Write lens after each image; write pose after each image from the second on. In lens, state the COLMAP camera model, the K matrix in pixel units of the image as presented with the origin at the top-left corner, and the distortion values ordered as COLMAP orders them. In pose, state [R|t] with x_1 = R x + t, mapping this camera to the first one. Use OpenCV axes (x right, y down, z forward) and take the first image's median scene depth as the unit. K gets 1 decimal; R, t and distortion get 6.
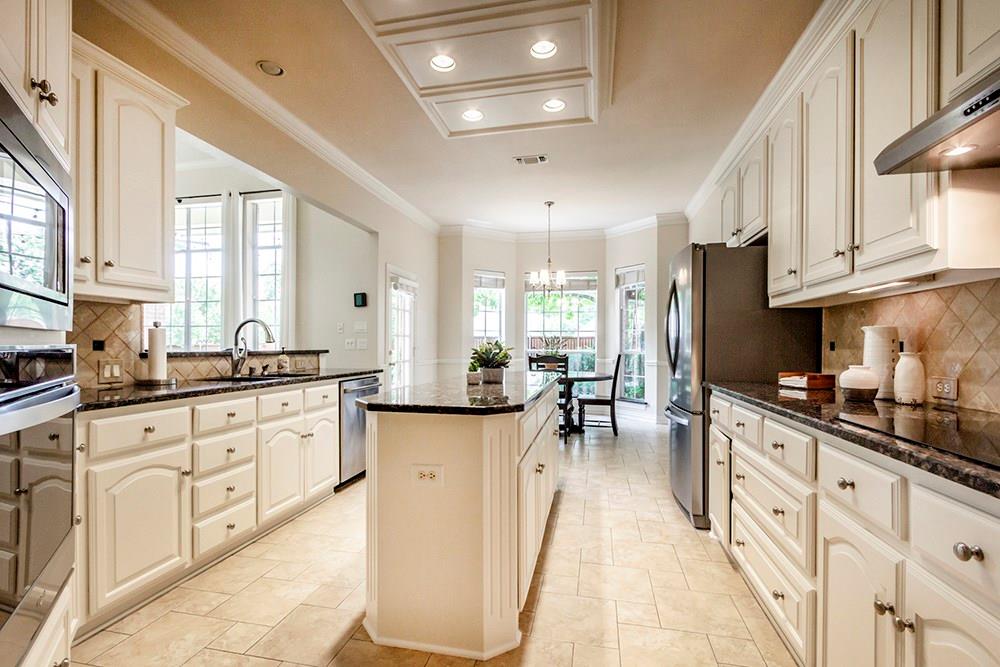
lens RADIAL K [[445.9, 0, 492.8], [0, 445.9, 341.1], [0, 0, 1]] dist [0.002977, 0.000278]
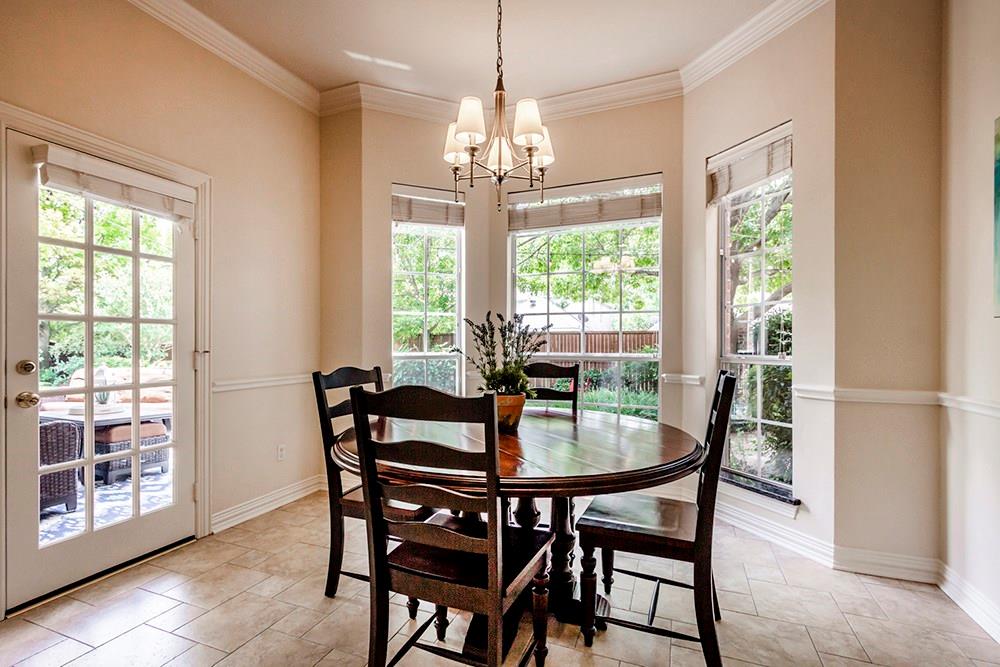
lens RADIAL K [[461.4, 0, 497.7], [0, 461.4, 339.9], [0, 0, 1]] dist [0.000061, -0.002207]
pose [[0.989794, -0.002362, -0.142483, 0.142195], [0.002880, 0.999990, 0.003427, 0.005116], [0.142473, -0.003803, 0.989791, 0.543095]]
